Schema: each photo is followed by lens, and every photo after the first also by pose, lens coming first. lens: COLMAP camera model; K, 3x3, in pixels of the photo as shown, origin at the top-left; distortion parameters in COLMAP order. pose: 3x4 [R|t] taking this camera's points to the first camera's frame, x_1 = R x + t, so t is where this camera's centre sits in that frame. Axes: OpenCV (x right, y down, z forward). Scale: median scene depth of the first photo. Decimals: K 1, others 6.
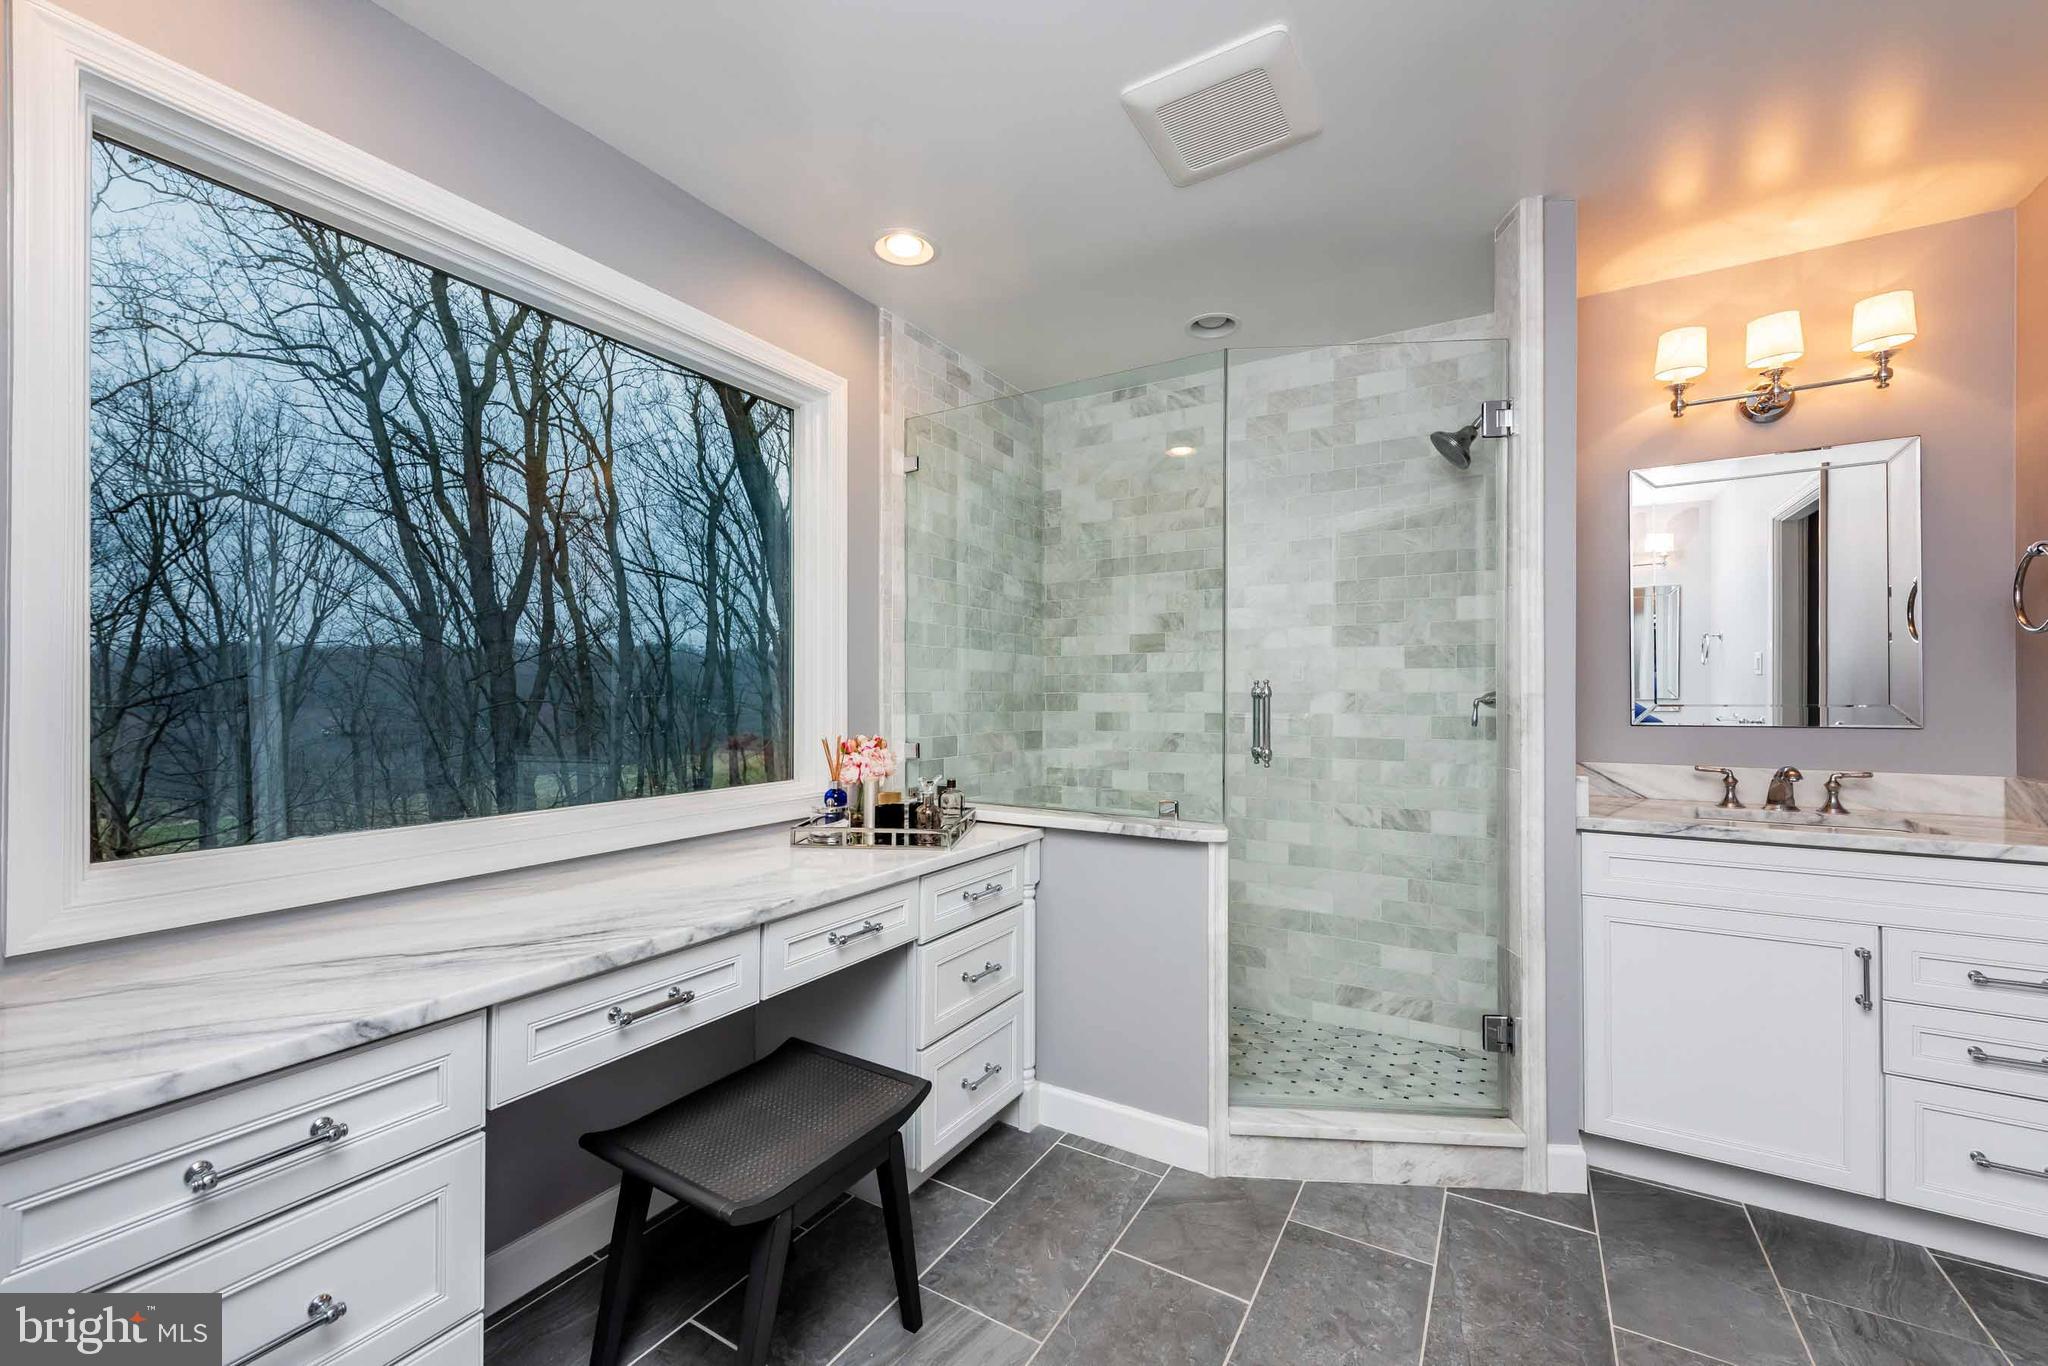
lens RADIAL K [[810.0, 0, 1016.7], [0, 810.0, 692.1], [0, 0, 1]] dist [0.003293, -0.000311]
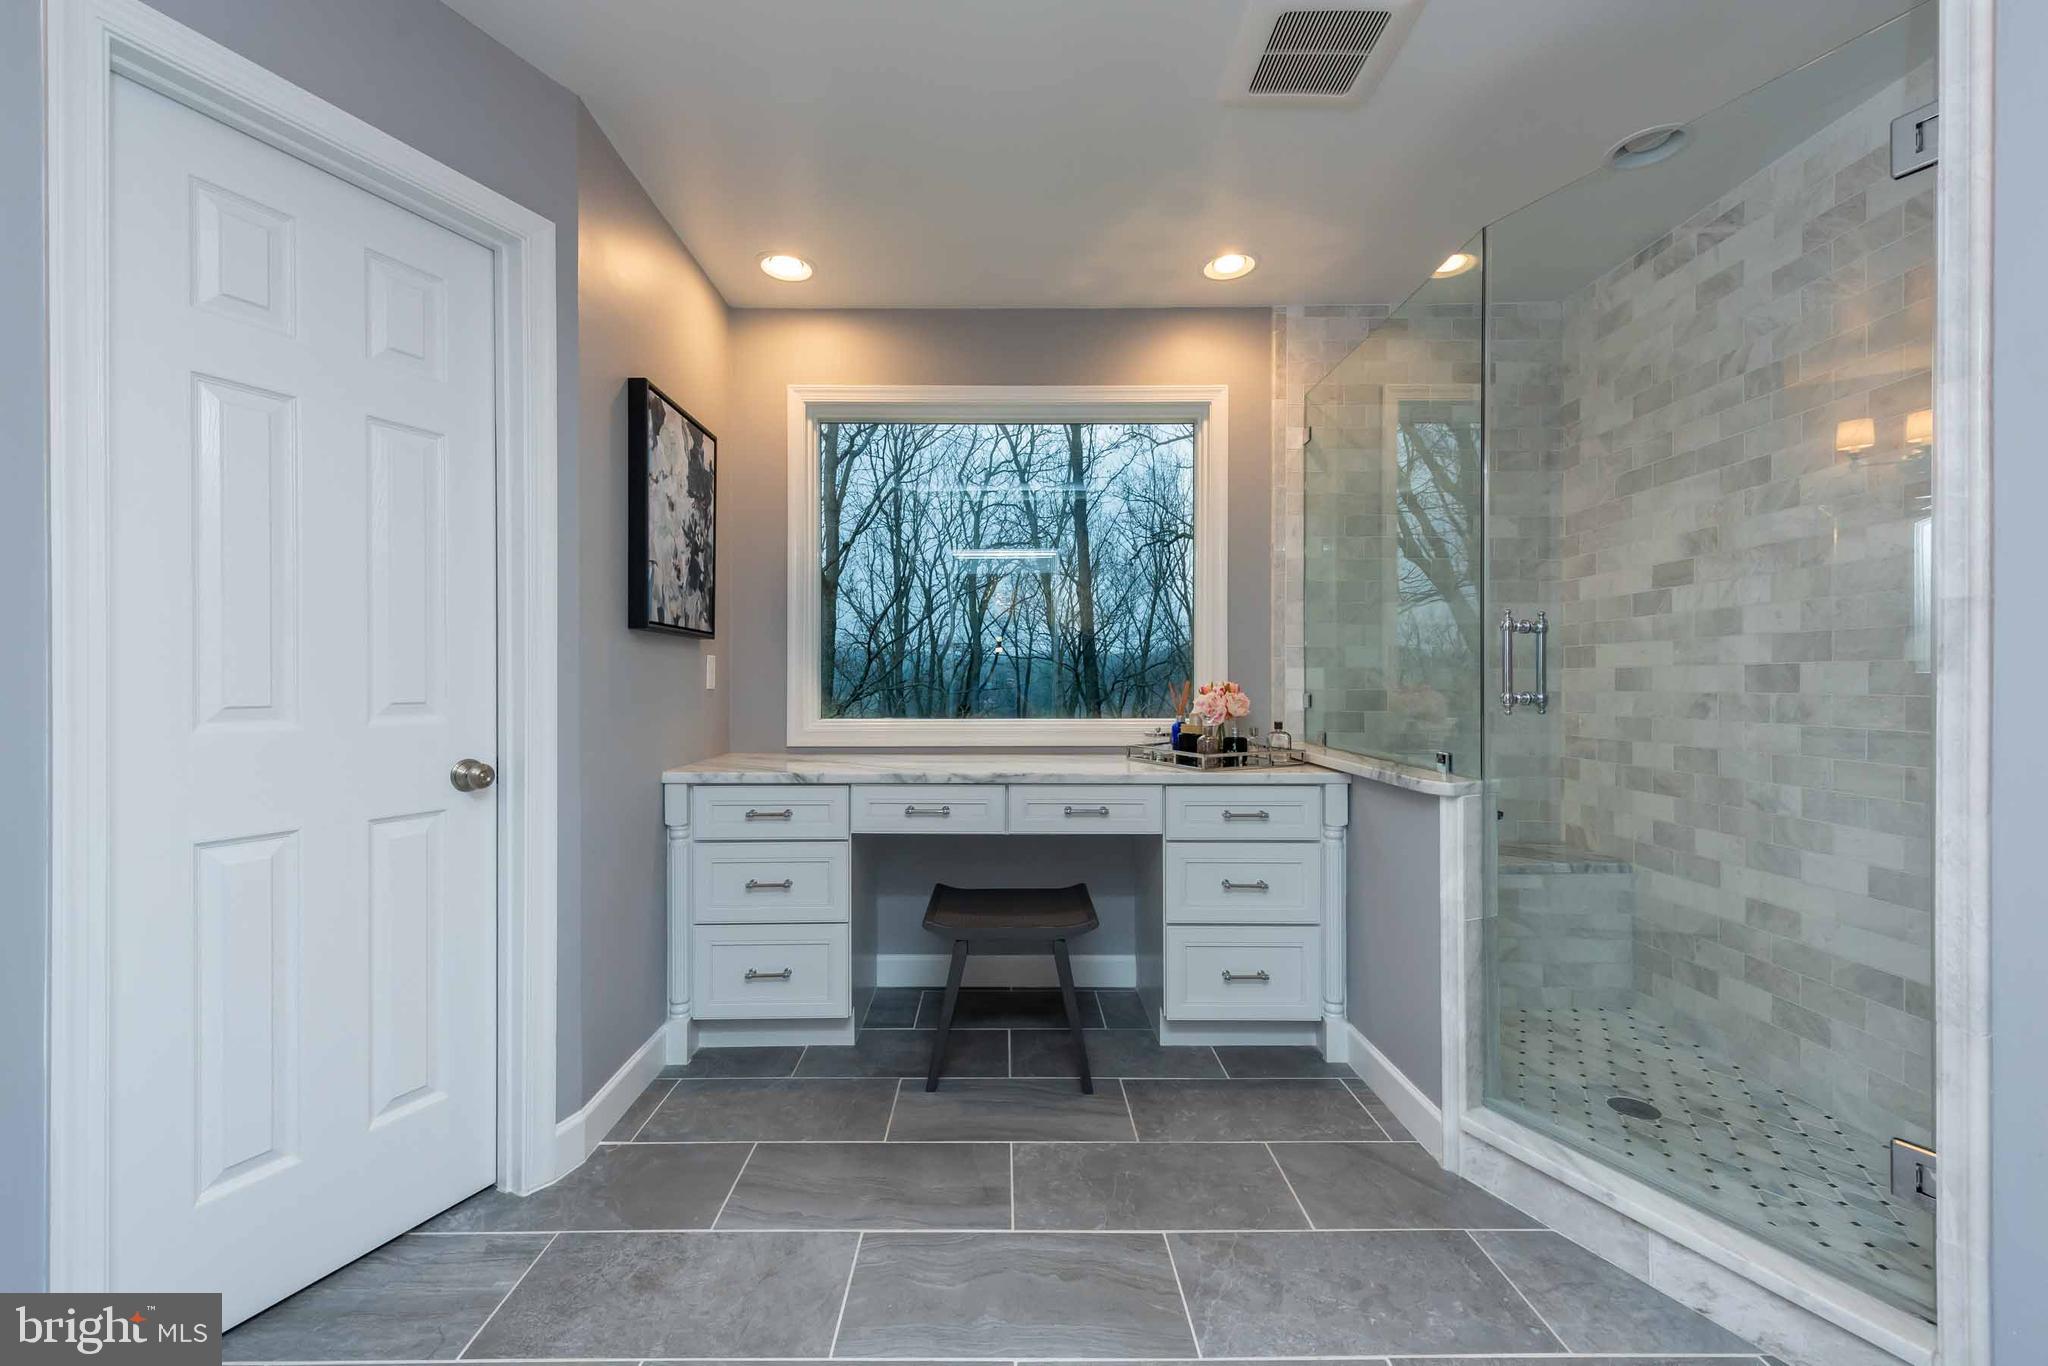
lens RADIAL K [[810.0, 0, 1008.3], [0, 810.0, 682.2], [0, 0, 1]] dist [0.003293, -0.000311]
pose [[0.518900, 0.001745, -0.854833, 0.520245], [0.002589, 0.999990, 0.003613, 0.038179], [0.854831, -0.004088, 0.518890, 0.084941]]
